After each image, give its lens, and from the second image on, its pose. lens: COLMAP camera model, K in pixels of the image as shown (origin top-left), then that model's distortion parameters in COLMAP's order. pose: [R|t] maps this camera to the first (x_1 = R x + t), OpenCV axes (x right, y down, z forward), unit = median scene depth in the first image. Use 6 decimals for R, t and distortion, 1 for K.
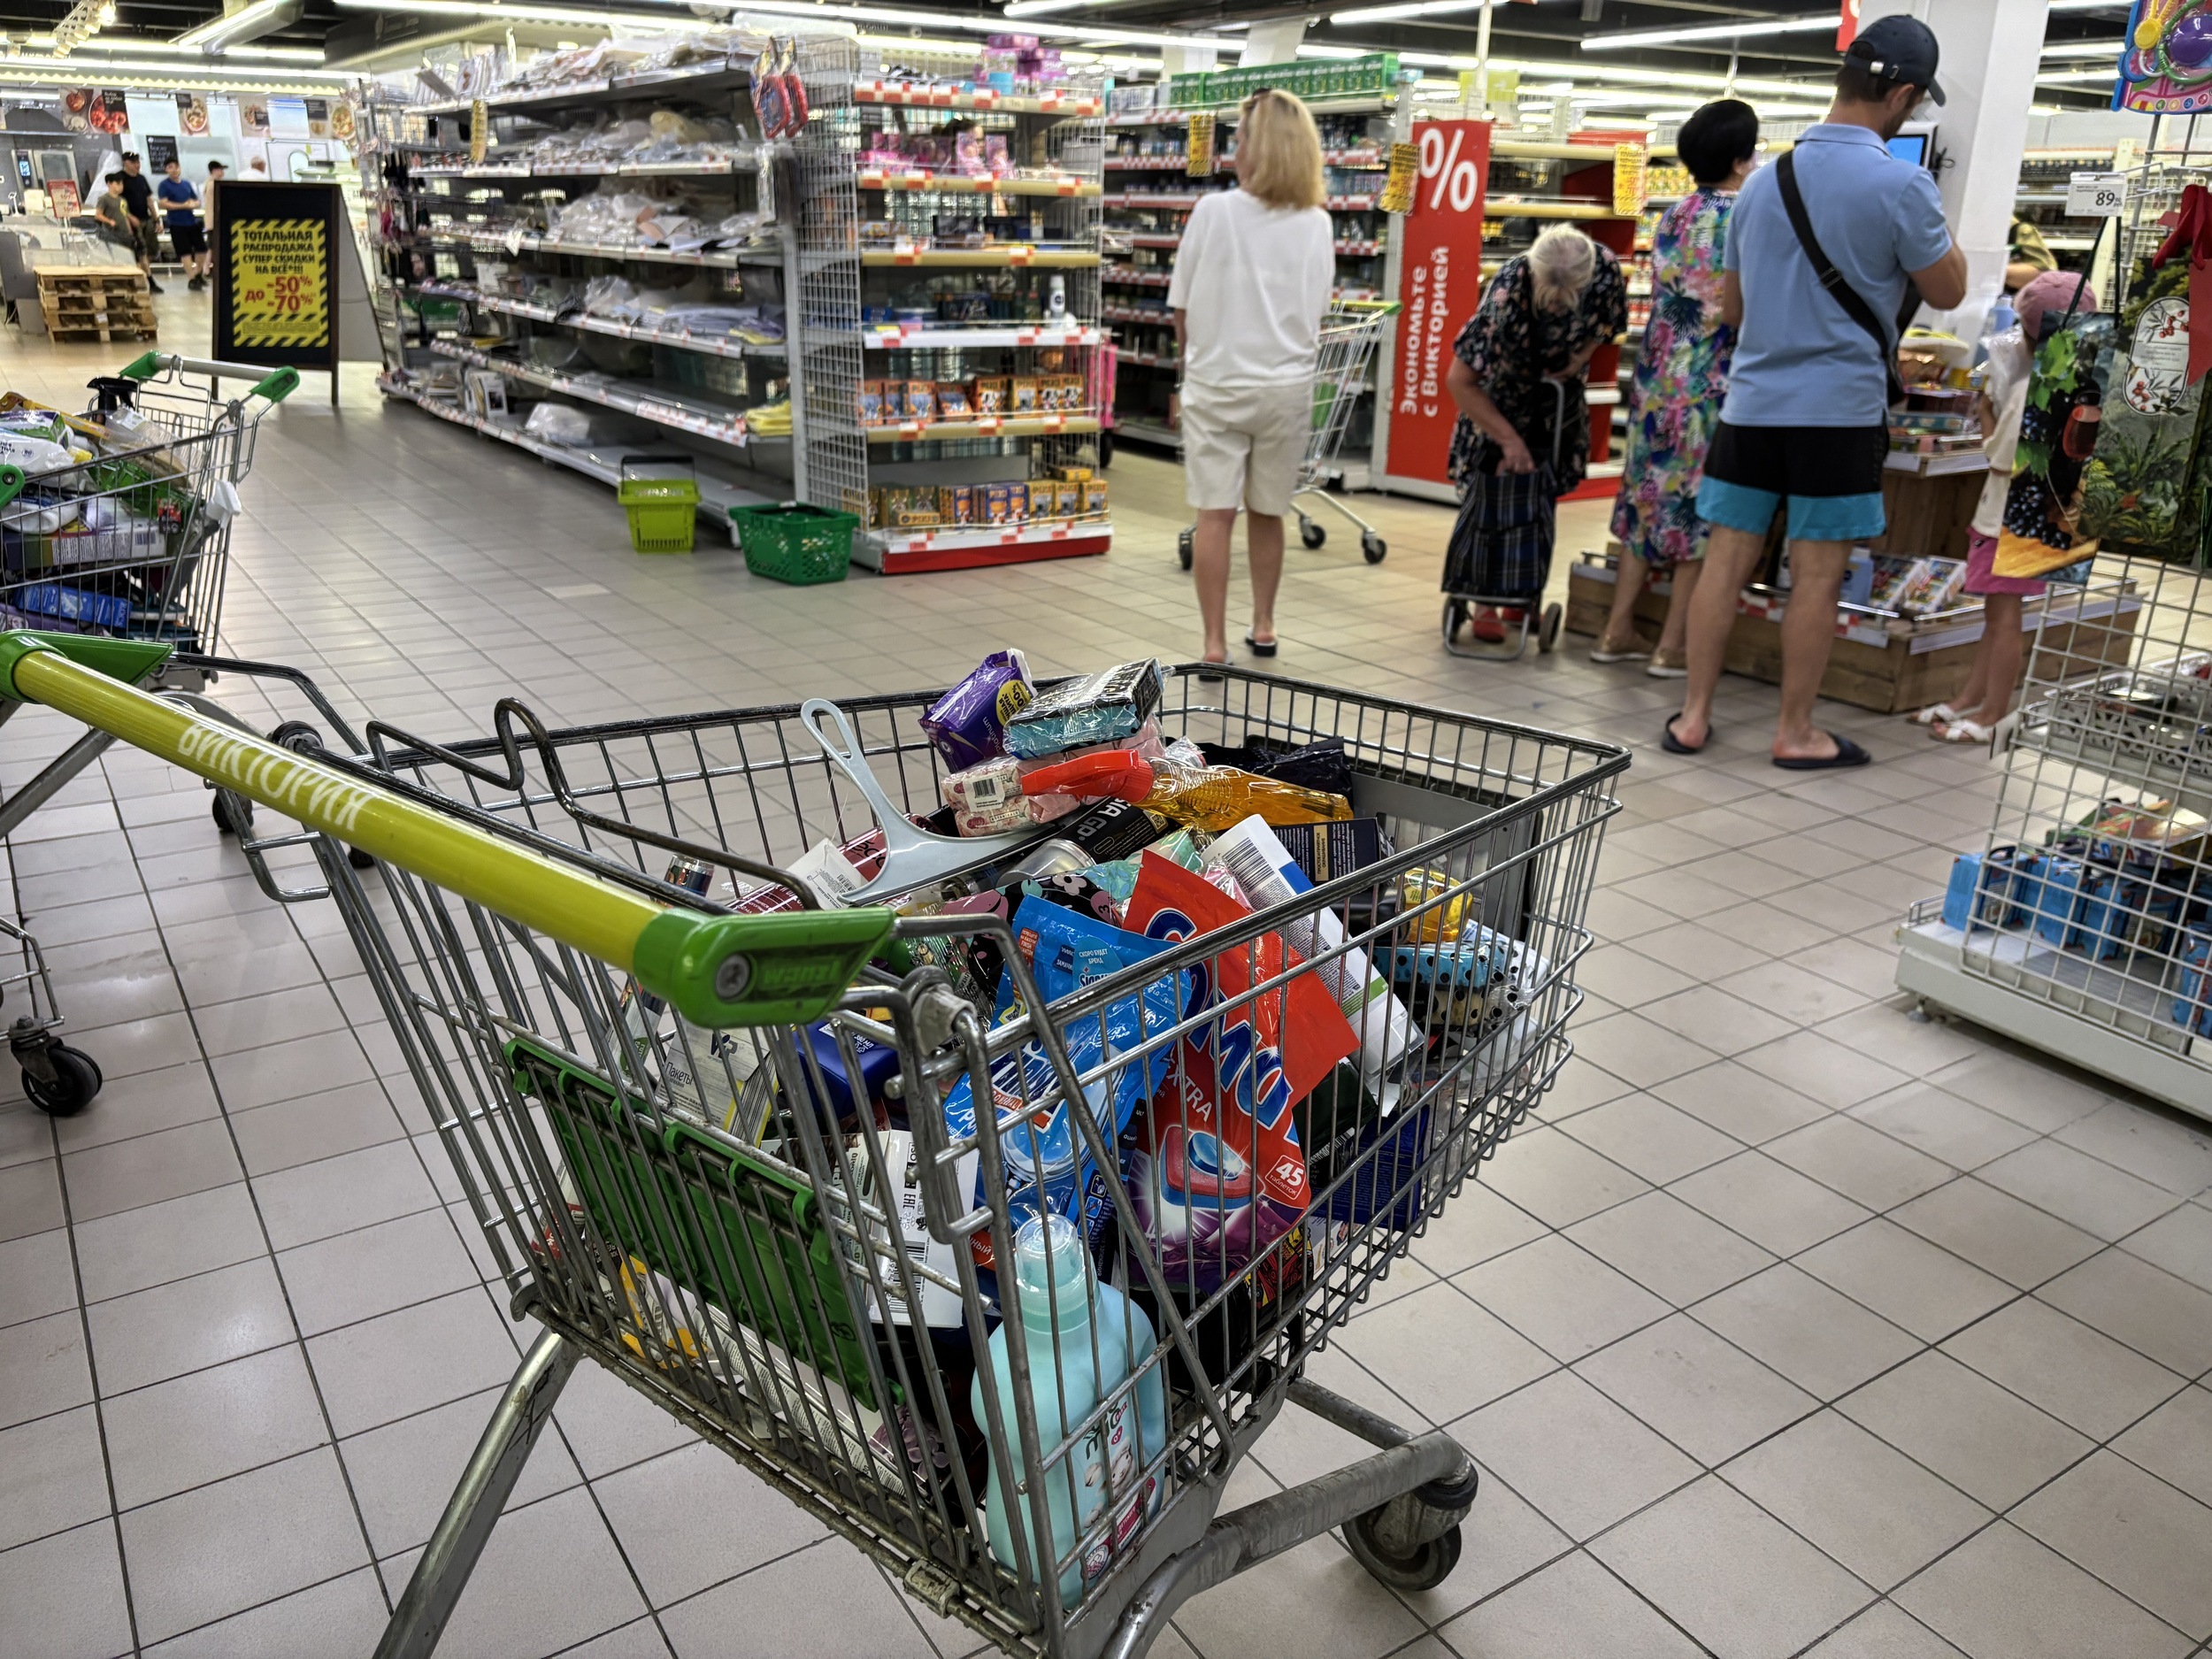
lens RADIAL K [[1670.7, 0, 1109.1], [0, 1670.7, 913.9], [0, 0, 1]] dist [-0.049223, 0.010240]
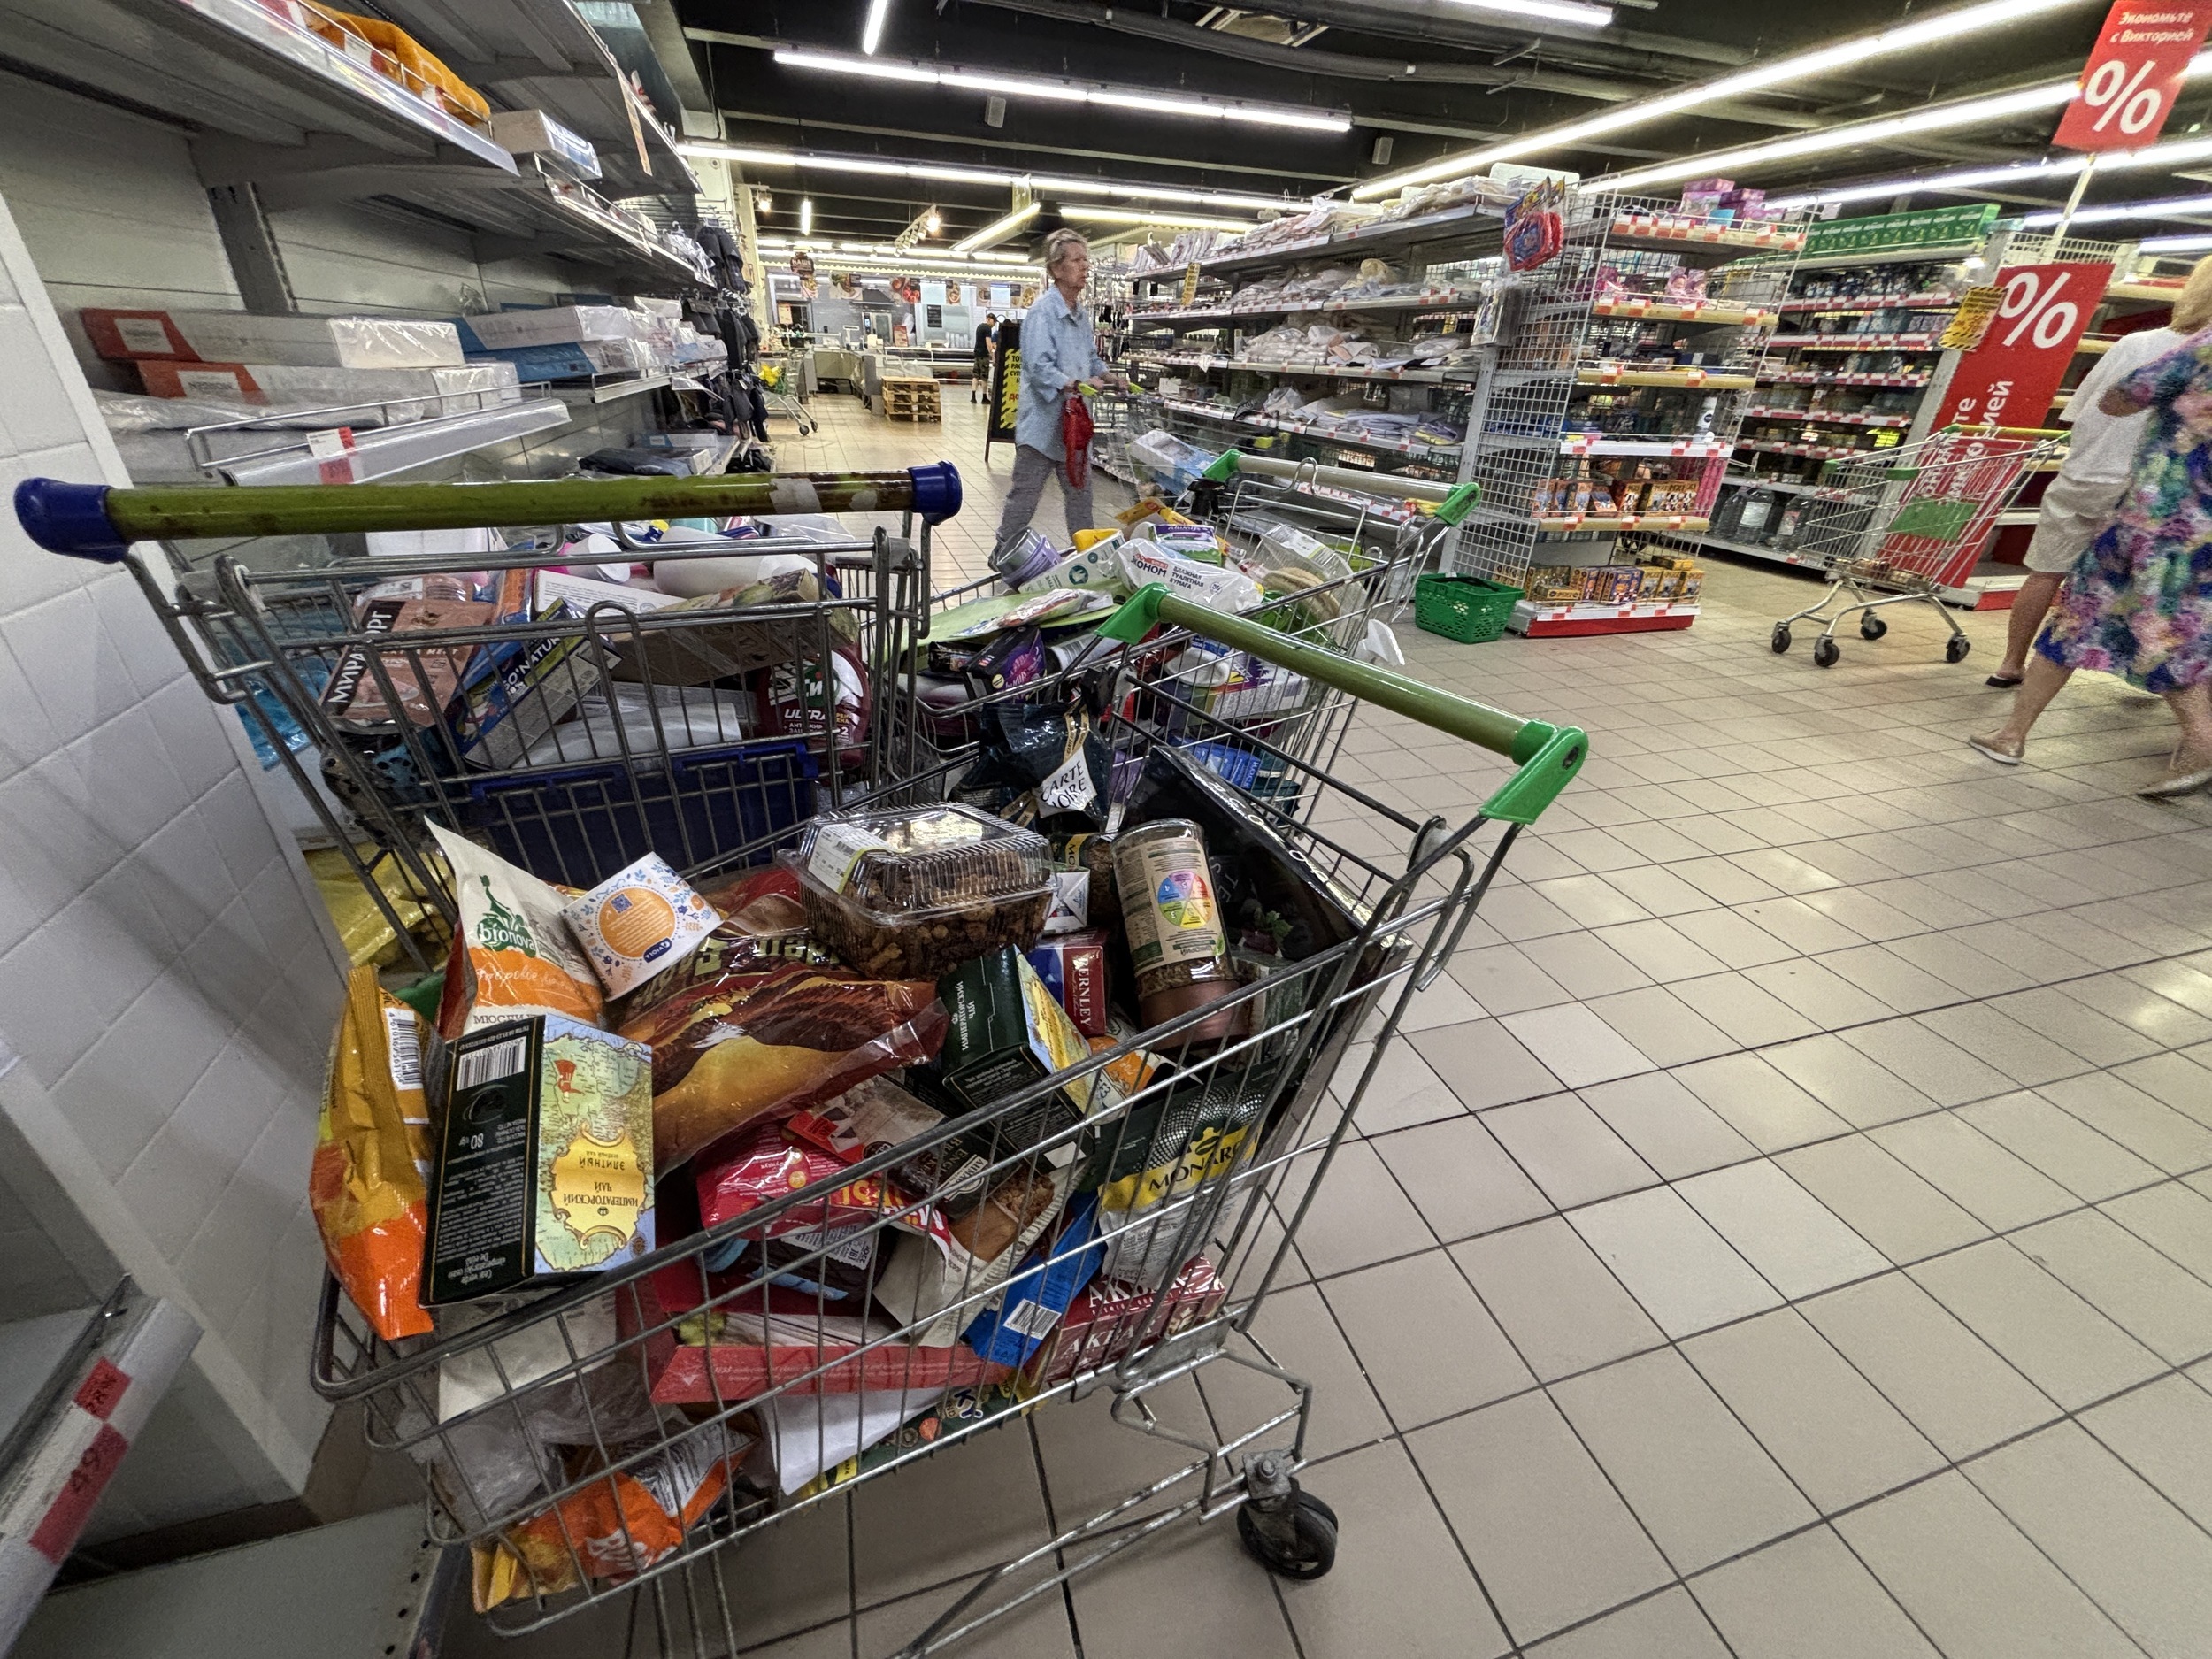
lens RADIAL K [[879.3, 0, 1067.5], [0, 879.3, 830.1], [0, 0, 1]] dist [-0.028608, 0.004834]
pose [[0.946705, 0.153476, -0.283187, -0.214750], [-0.126160, 0.985621, 0.112408, -0.074647], [0.296367, -0.070690, 0.952455, 0.210700]]
